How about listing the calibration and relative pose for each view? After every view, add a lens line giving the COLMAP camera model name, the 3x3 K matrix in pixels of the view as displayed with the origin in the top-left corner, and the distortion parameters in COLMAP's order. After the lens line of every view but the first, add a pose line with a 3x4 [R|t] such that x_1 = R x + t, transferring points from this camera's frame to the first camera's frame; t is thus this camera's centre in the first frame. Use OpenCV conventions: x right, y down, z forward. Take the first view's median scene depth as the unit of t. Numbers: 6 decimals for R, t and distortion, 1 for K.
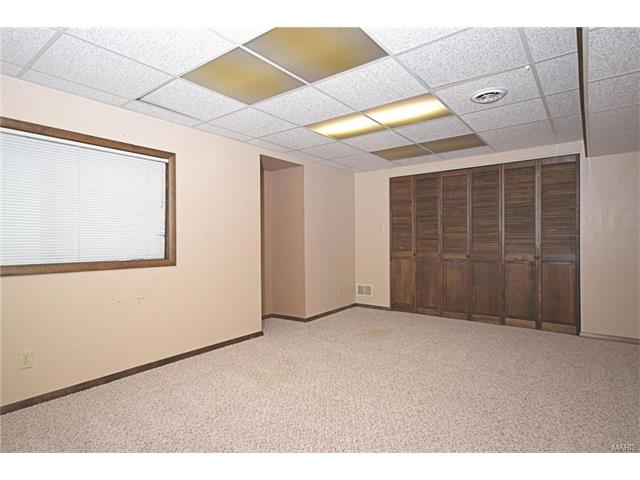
lens RADIAL K [[344.5, 0, 319.8], [0, 344.5, 239.8], [0, 0, 1]] dist [0.023291, -0.000497]
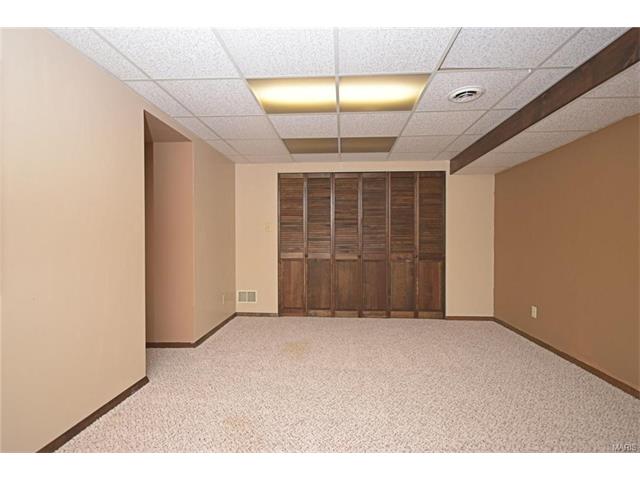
lens RADIAL K [[315.7, 0, 320.5], [0, 315.7, 241.7], [0, 0, 1]] dist [0.011555, 0.000443]
pose [[0.833027, 0.004048, 0.553217, -0.209103], [-0.006864, 0.999972, 0.003018, 0.001016], [-0.553190, -0.006312, 0.833032, 0.280392]]
